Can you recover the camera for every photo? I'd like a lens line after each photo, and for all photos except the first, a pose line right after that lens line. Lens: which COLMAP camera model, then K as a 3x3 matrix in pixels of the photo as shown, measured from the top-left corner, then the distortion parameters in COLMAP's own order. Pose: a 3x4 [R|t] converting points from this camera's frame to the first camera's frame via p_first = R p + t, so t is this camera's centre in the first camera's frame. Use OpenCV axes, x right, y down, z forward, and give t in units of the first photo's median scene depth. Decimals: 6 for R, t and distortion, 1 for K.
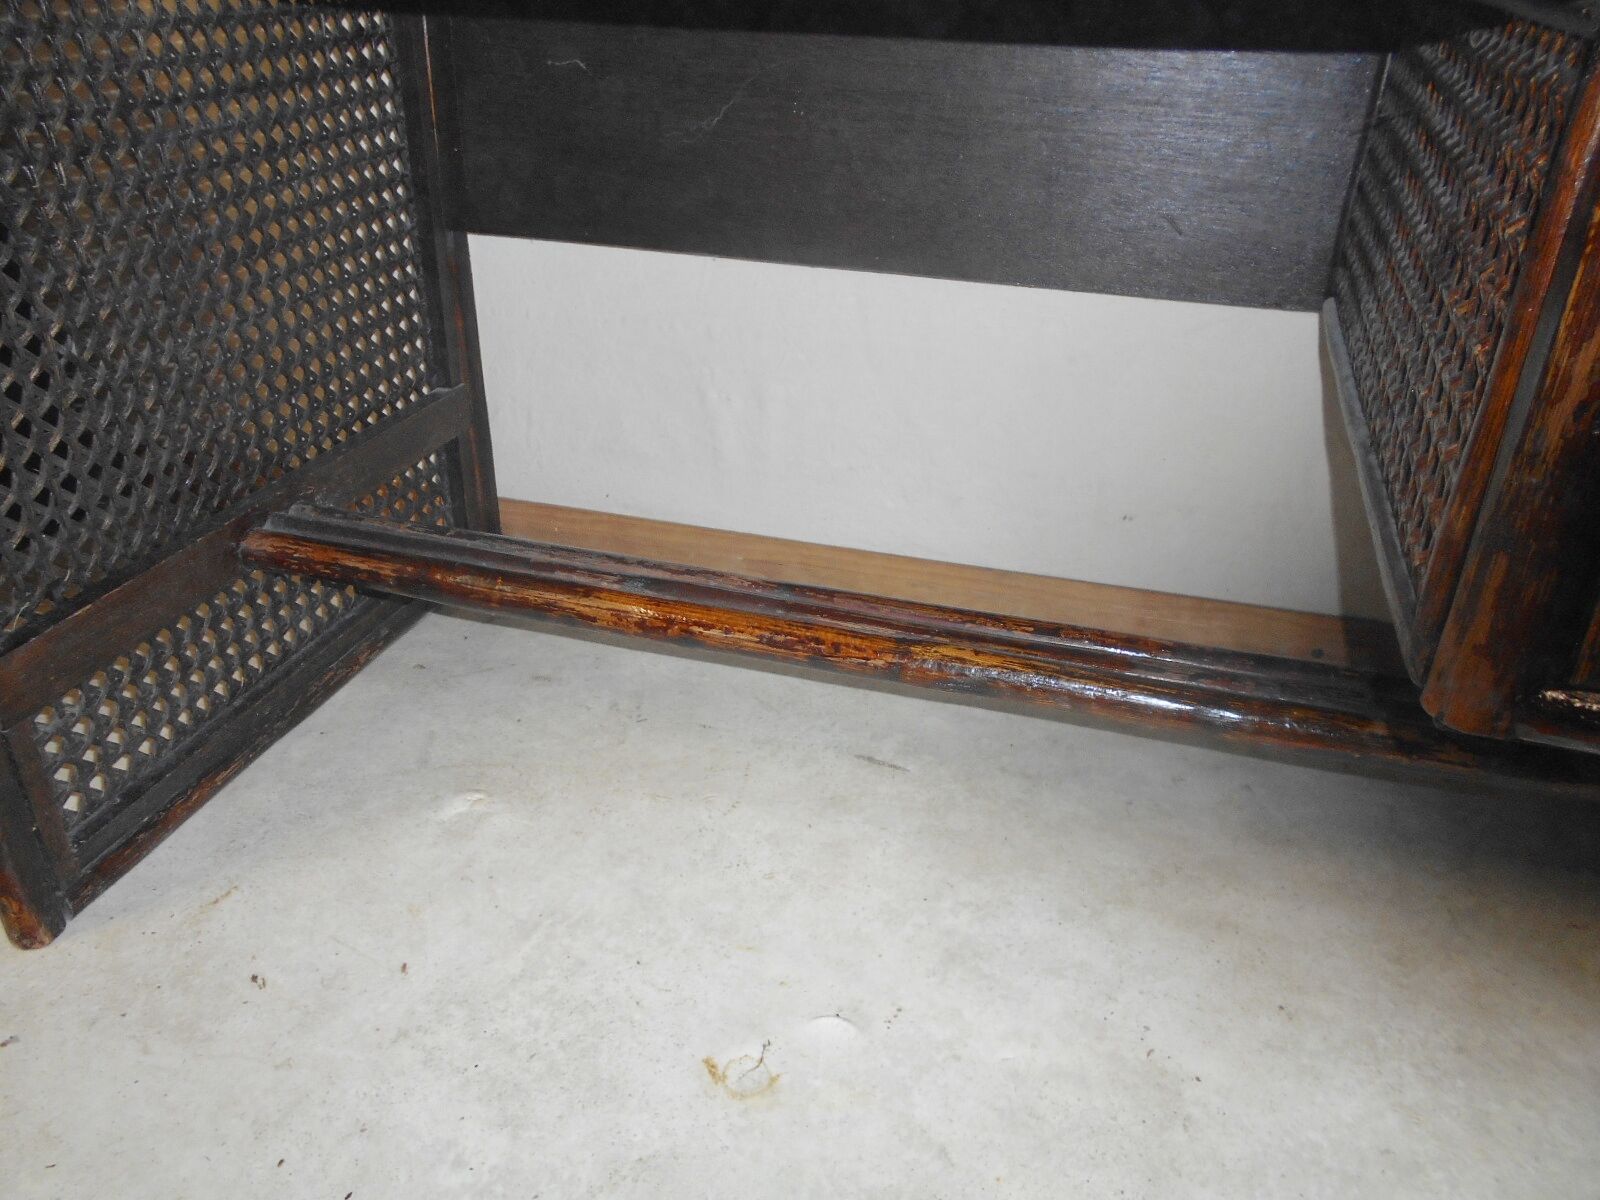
lens RADIAL K [[1219.7, 0, 822.1], [0, 1219.7, 665.6], [0, 0, 1]] dist [0.005403, 0.069462]
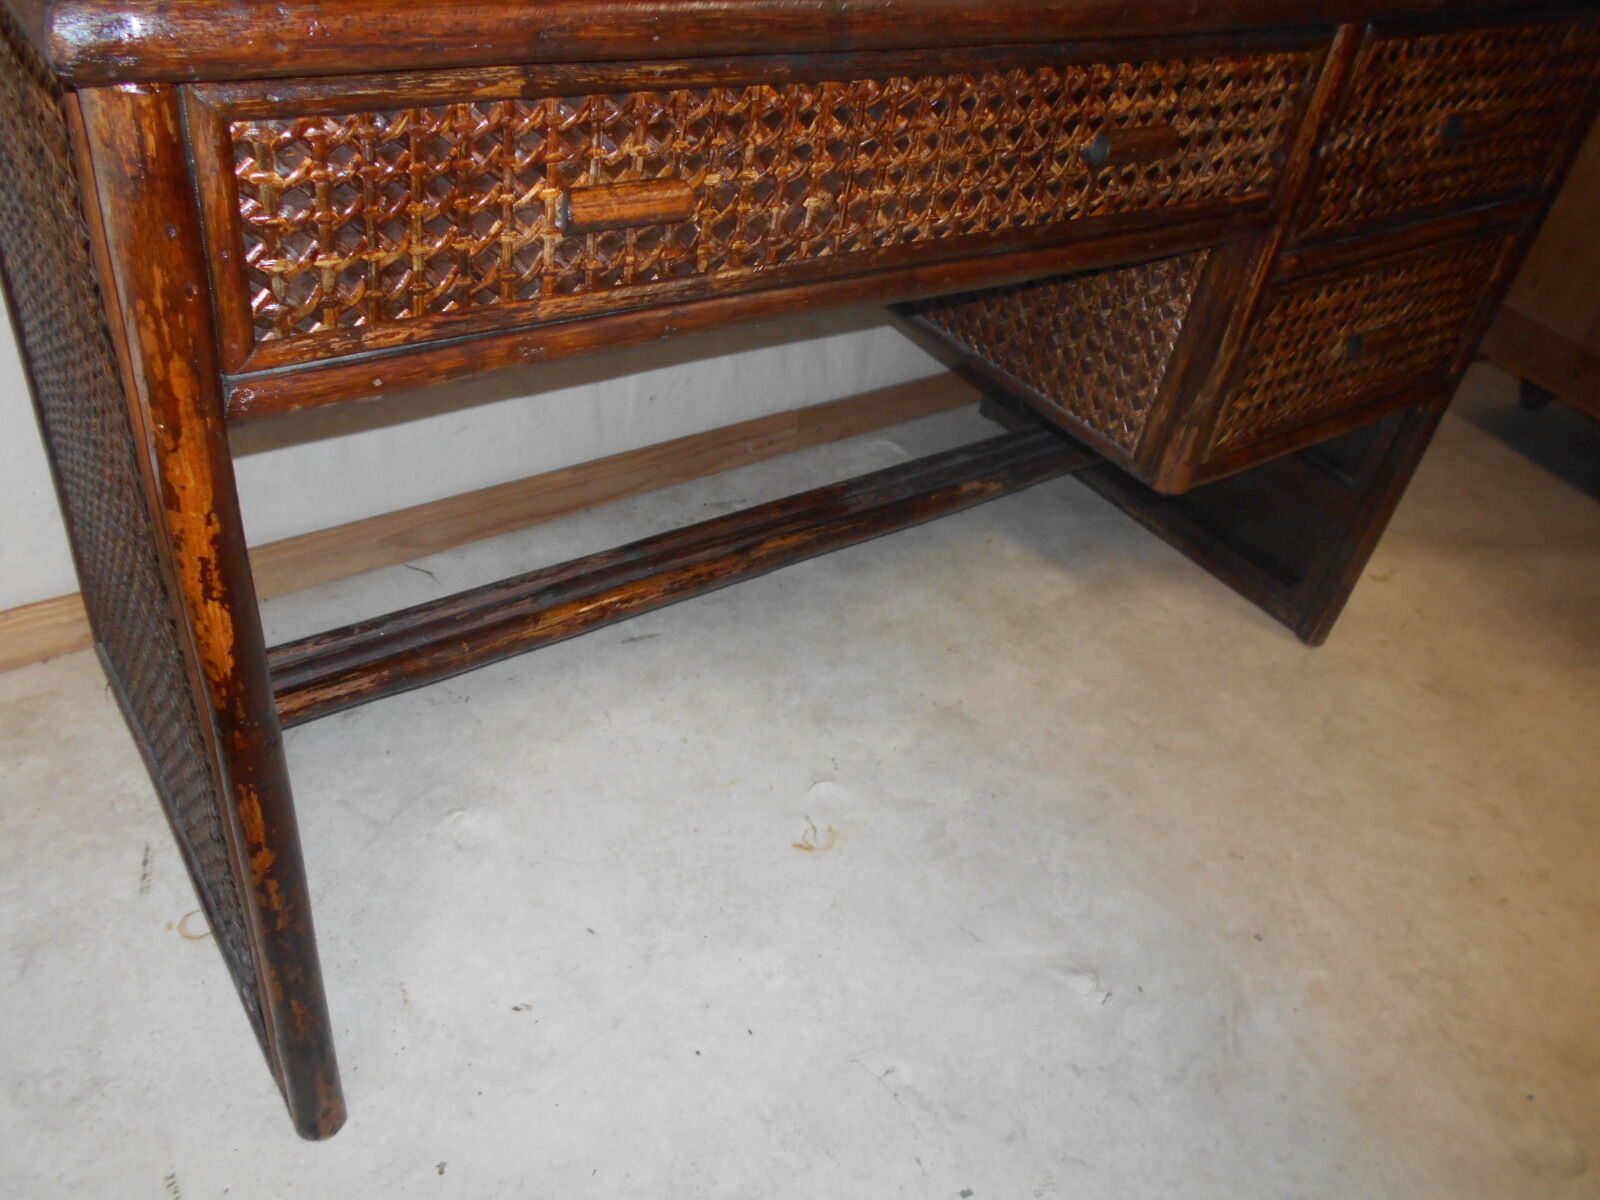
lens RADIAL K [[1245.6, 0, 807.0], [0, 1245.6, 619.2], [0, 0, 1]] dist [0.009485, 0.009477]
pose [[0.594995, -0.451791, 0.664730, -0.910235], [0.298938, 0.892119, 0.338761, -0.425918], [-0.746068, -0.002848, 0.665864, -0.074417]]
